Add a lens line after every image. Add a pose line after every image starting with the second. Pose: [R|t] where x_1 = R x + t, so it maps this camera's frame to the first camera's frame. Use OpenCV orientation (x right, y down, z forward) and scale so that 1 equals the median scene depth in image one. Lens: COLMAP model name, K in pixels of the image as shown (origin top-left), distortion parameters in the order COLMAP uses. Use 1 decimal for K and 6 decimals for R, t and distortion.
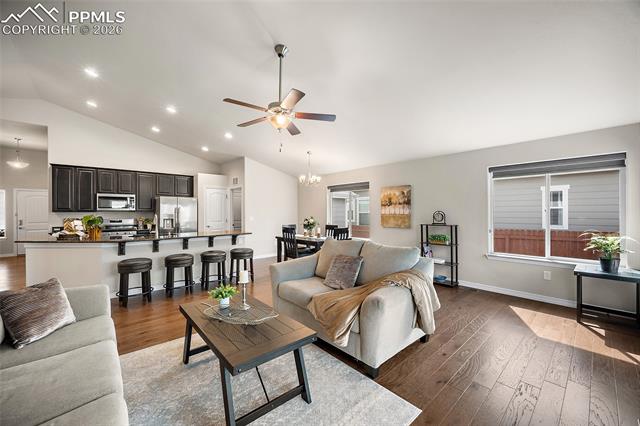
lens RADIAL K [[250.7, 0, 322.0], [0, 250.7, 212.6], [0, 0, 1]] dist [-0.003073, 0.000162]
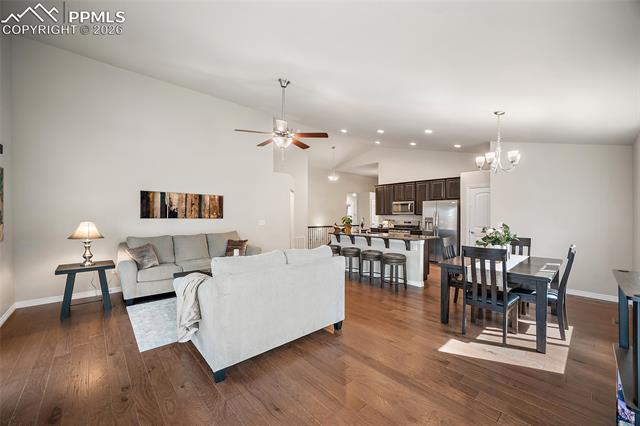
lens RADIAL K [[250.7, 0, 316.2], [0, 250.7, 213.6], [0, 0, 1]] dist [-0.003073, 0.000162]
pose [[-0.008154, -0.002007, -0.999965, 0.527646], [-0.003106, 0.999993, -0.001982, -0.006080], [0.999962, 0.003090, -0.008160, 0.596059]]
